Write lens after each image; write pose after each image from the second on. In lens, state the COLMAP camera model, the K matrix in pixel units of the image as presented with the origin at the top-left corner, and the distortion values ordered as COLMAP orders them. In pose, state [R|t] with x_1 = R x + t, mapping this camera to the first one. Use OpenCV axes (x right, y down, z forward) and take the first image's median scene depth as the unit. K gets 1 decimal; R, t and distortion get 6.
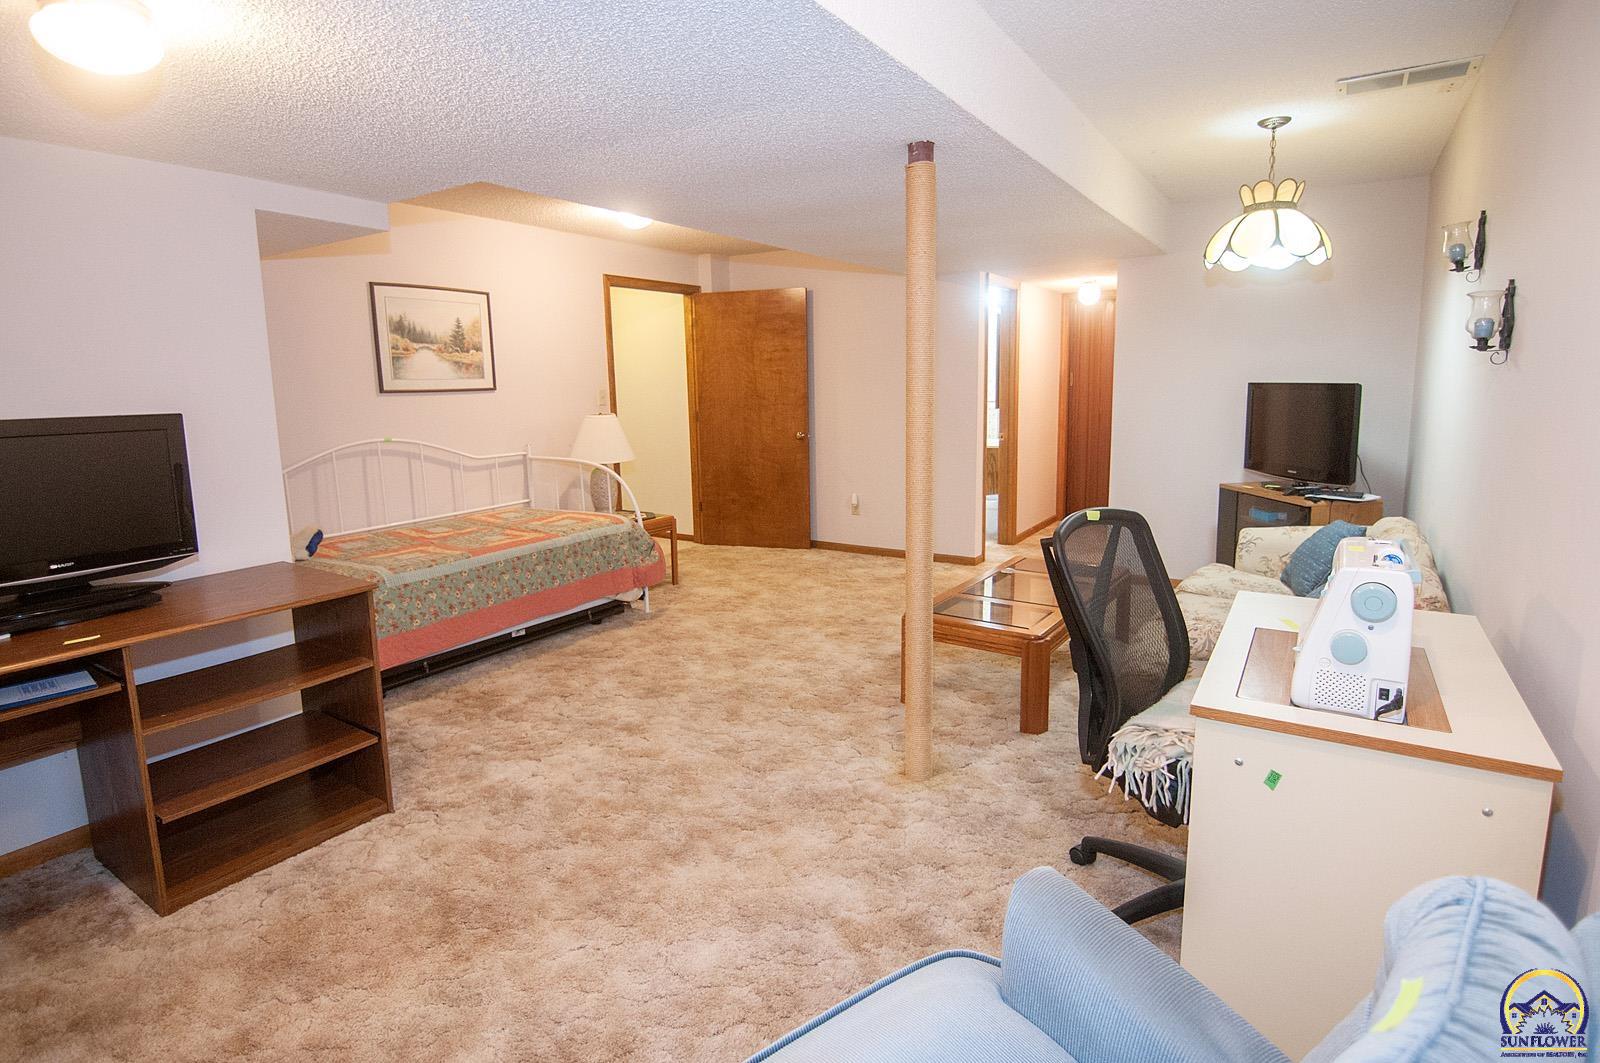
lens RADIAL K [[813.9, 0, 800.0], [0, 813.9, 531.5], [0, 0, 1]] dist [0.000331, 0.000029]
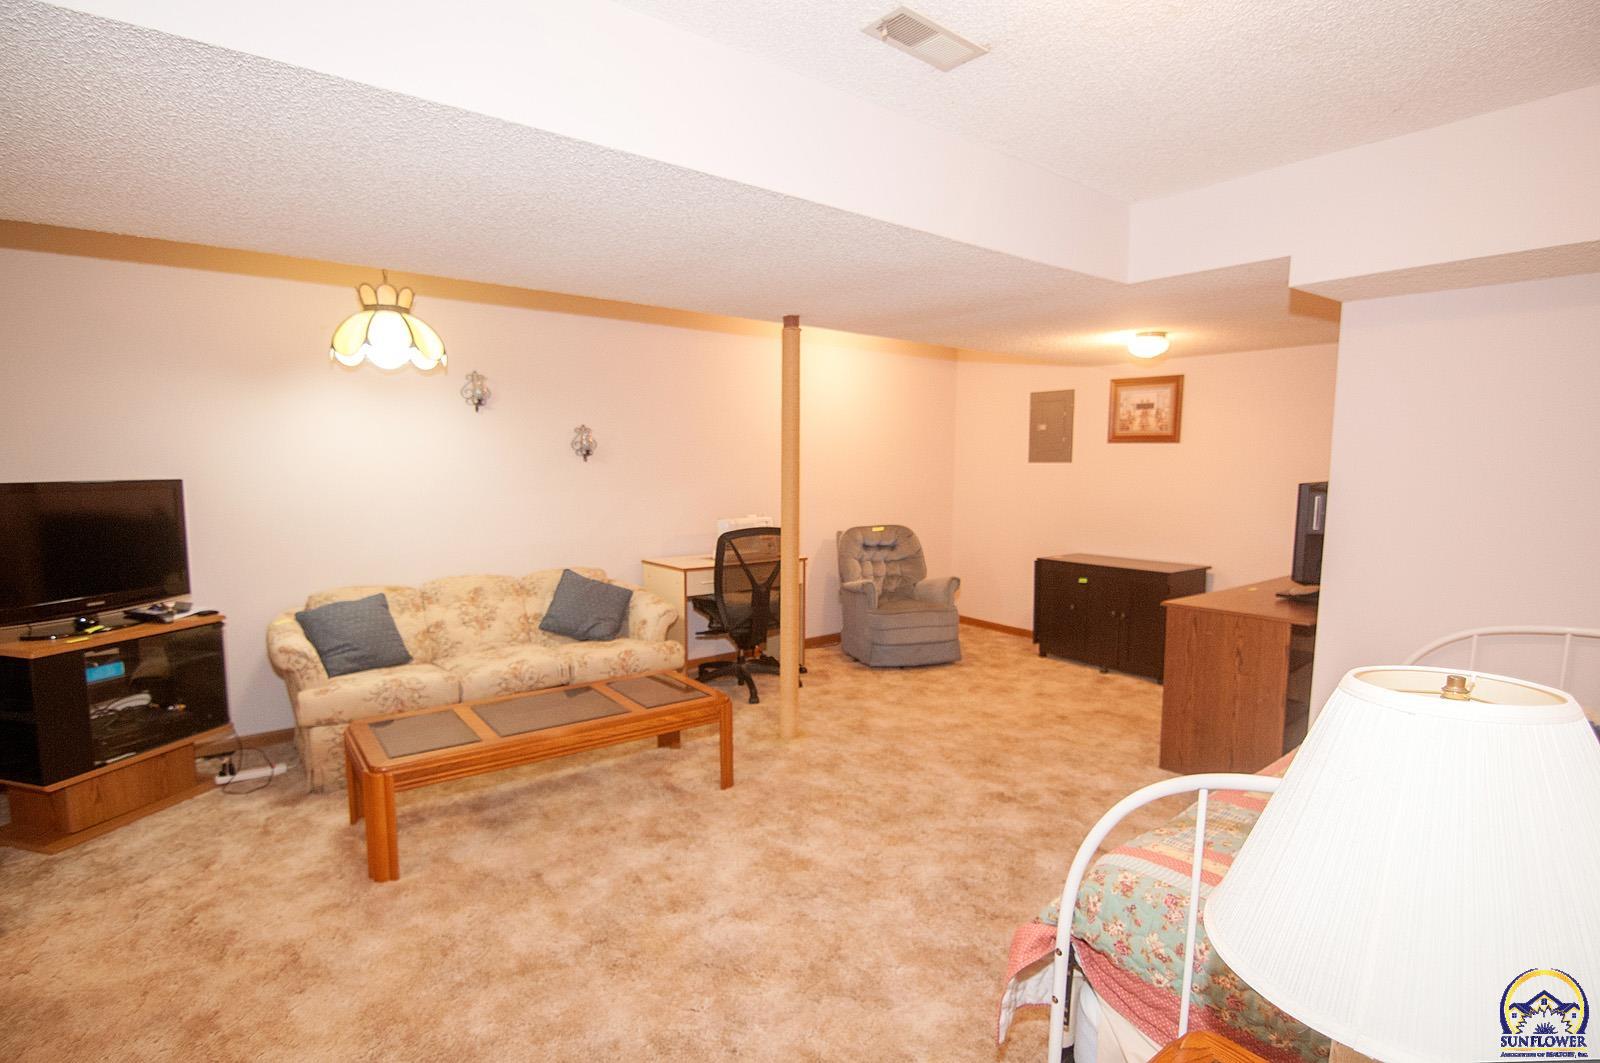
lens RADIAL K [[761.9, 0, 800.0], [0, 761.9, 531.5], [0, 0, 1]] dist [-0.000162, -0.000028]
pose [[-0.942496, -0.016801, 0.333794, -0.265611], [0.071838, 0.965208, 0.251421, -0.330821], [-0.326405, 0.260943, -0.908498, 1.760055]]
